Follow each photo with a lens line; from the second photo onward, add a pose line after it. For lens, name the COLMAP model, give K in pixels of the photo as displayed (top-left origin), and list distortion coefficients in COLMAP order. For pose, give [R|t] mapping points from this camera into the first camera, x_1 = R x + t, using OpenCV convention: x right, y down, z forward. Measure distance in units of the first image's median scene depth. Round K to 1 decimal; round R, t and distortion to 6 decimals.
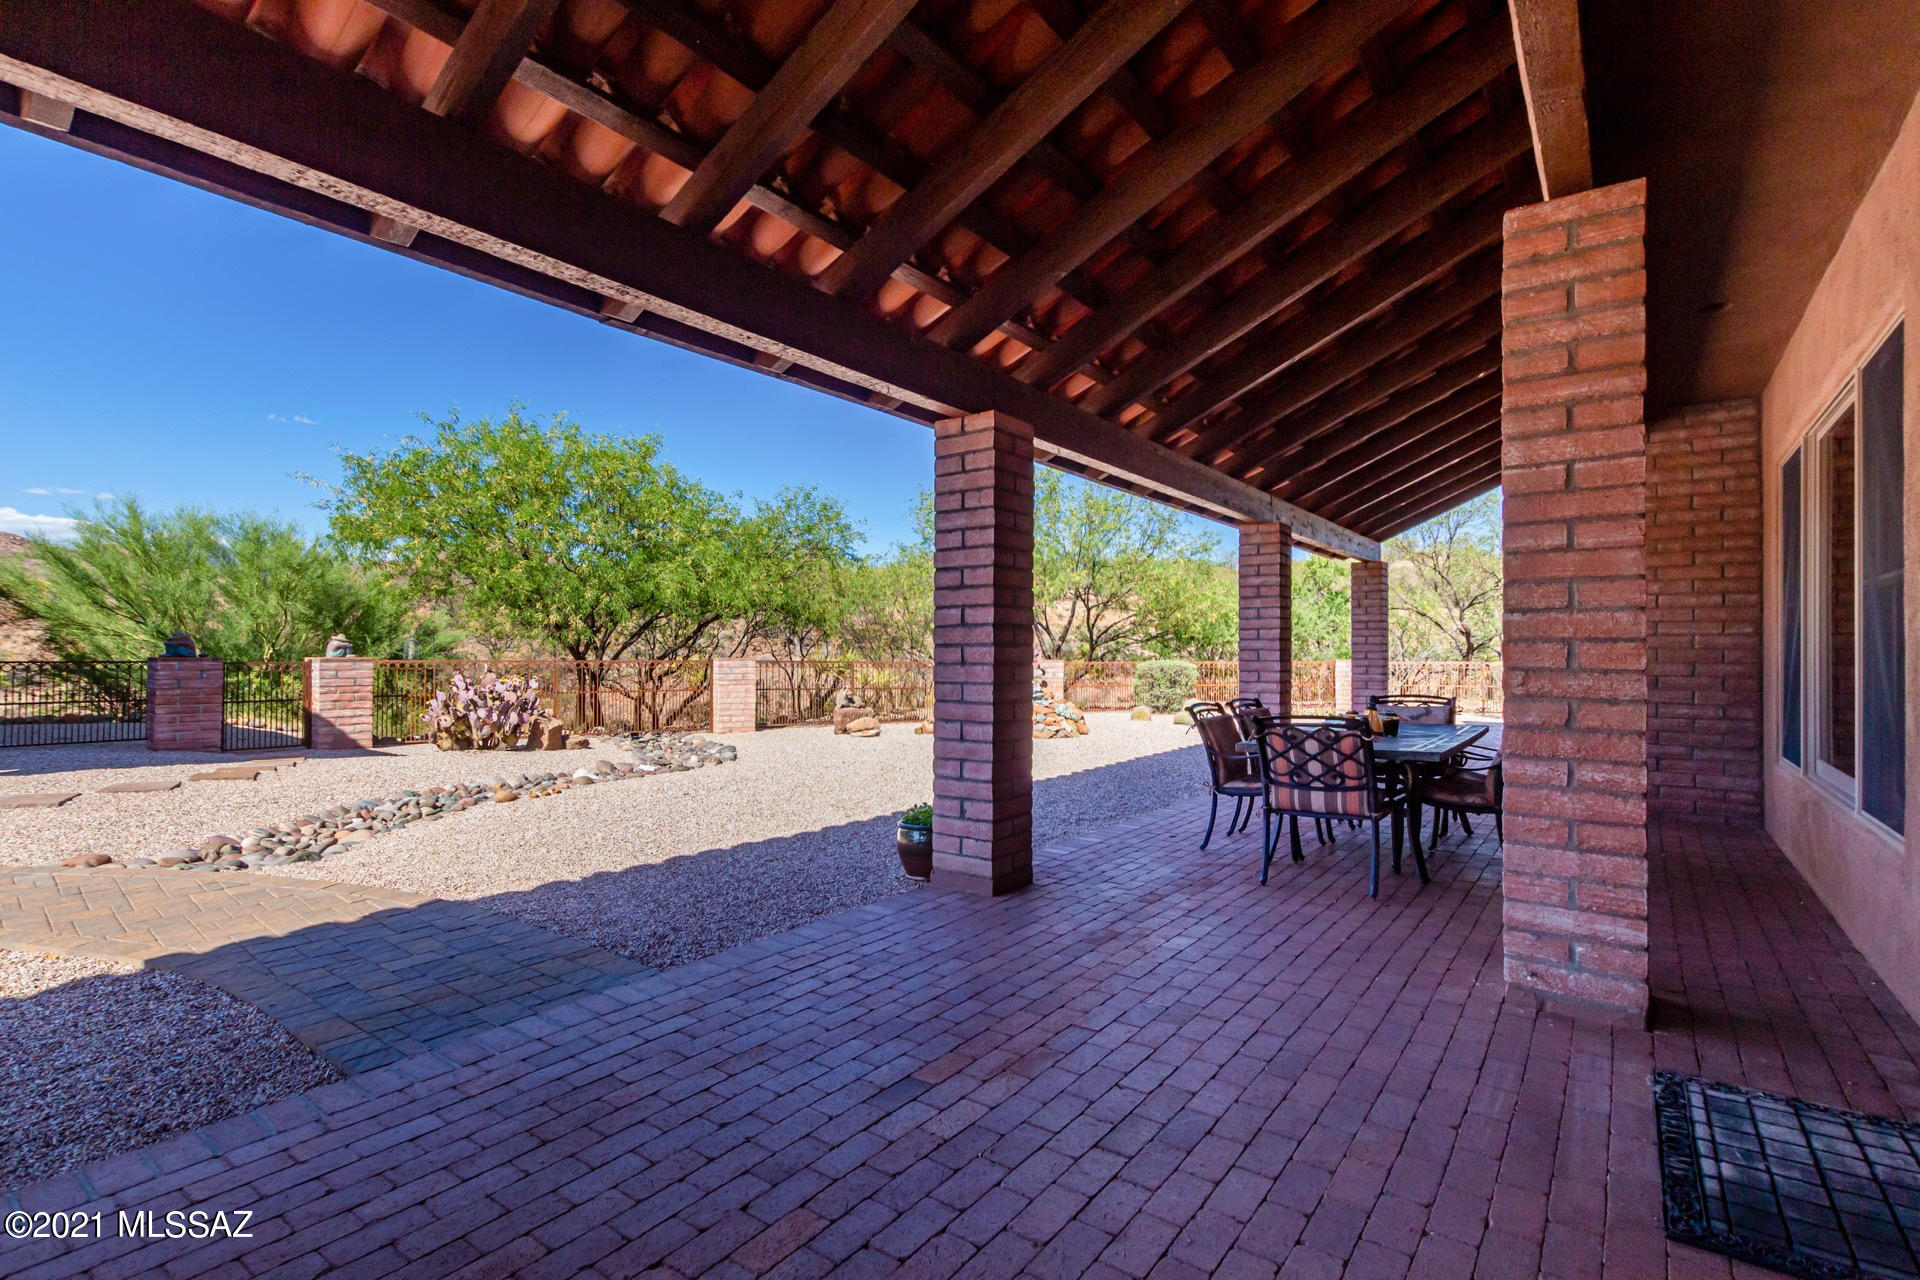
lens RADIAL K [[870.0, 0, 963.4], [0, 870.0, 645.0], [0, 0, 1]] dist [0.001525, 0.000112]
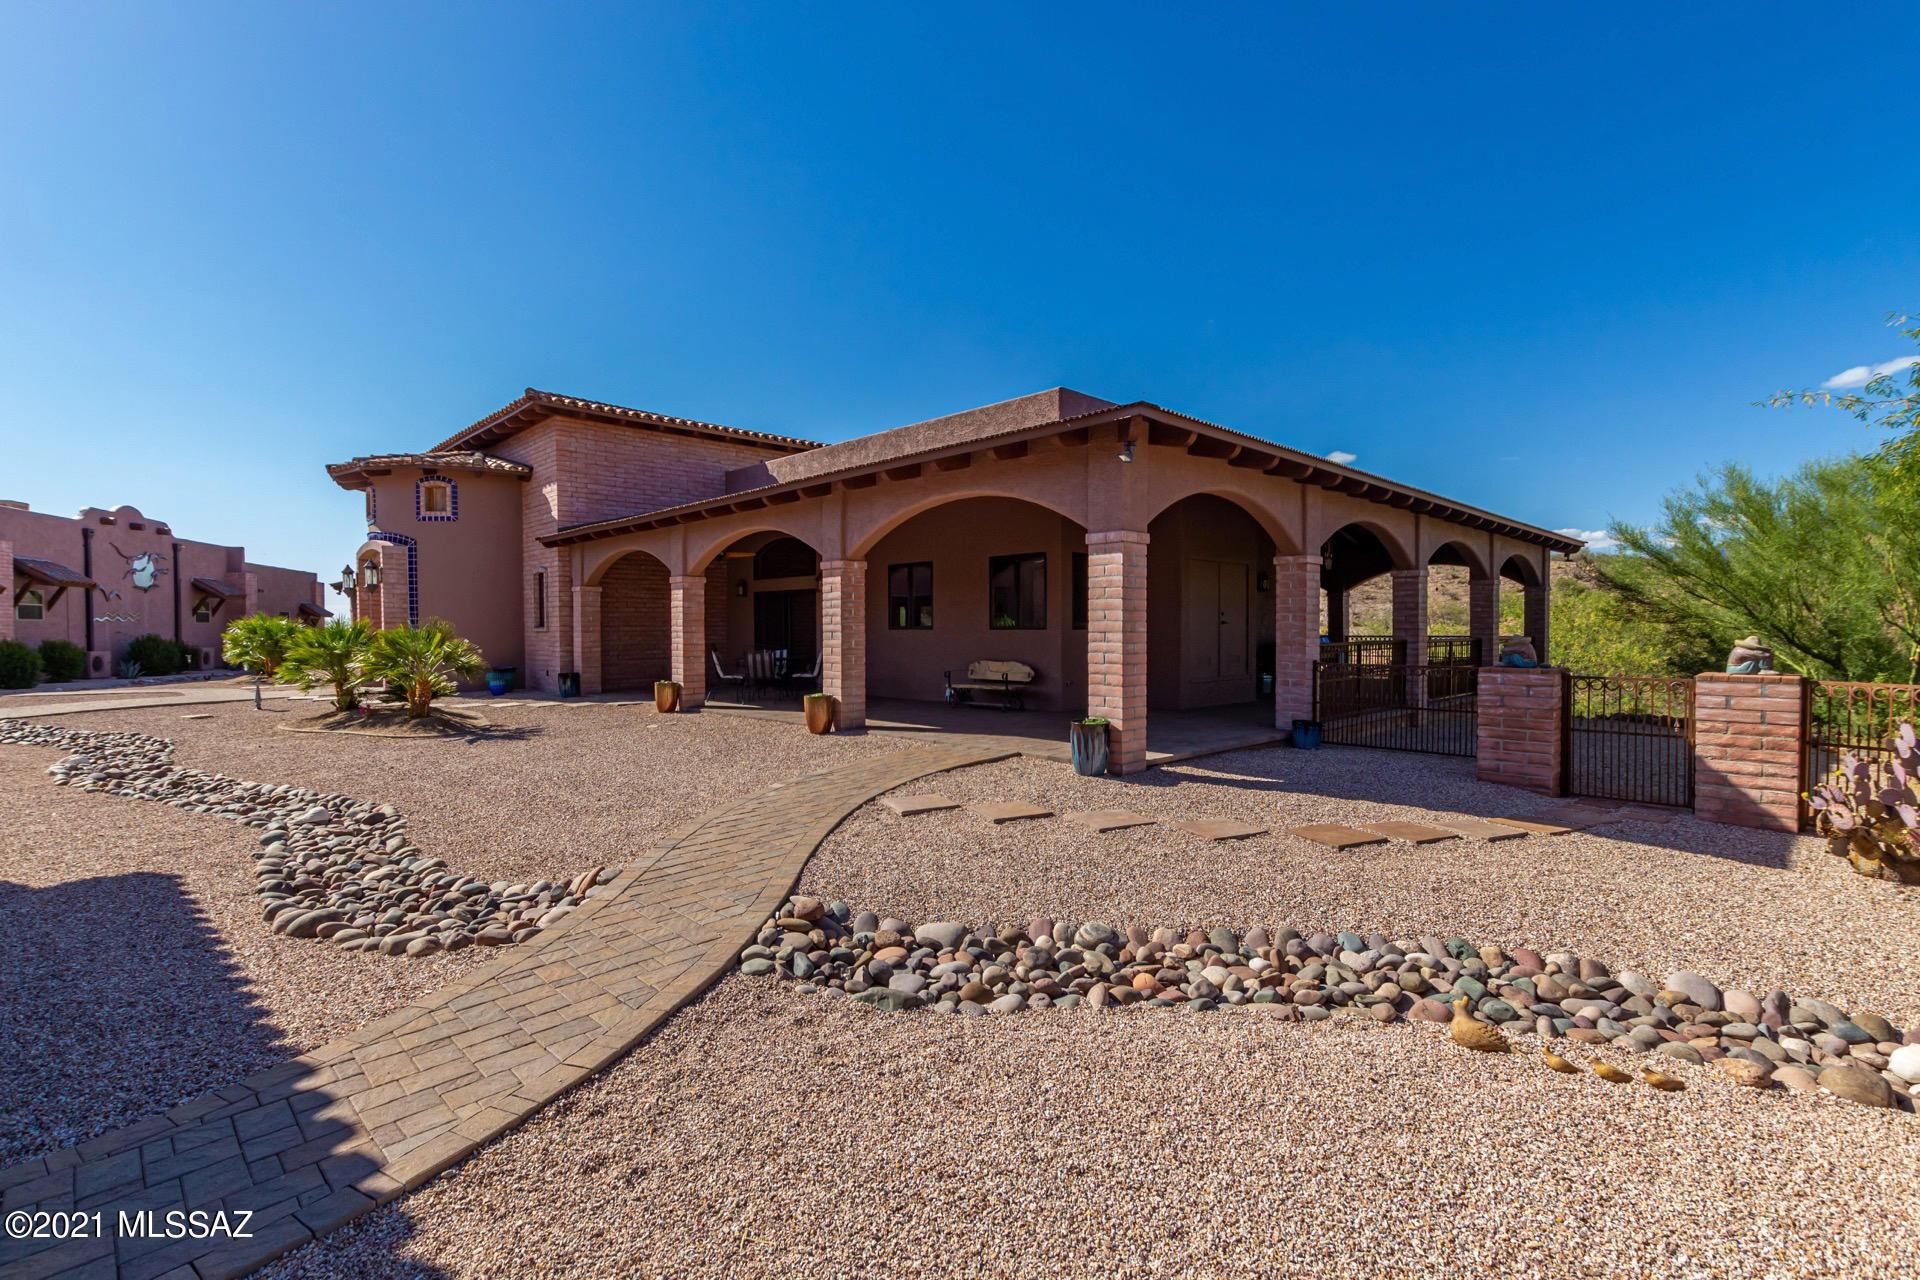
lens RADIAL K [[870.0, 0, 965.9], [0, 870.0, 637.7], [0, 0, 1]] dist [0.001525, 0.000112]
pose [[-0.085473, 0.012355, -0.996264, -0.060149], [0.007779, 0.999901, 0.011733, -0.023506], [0.996310, -0.006747, -0.085560, 0.513717]]
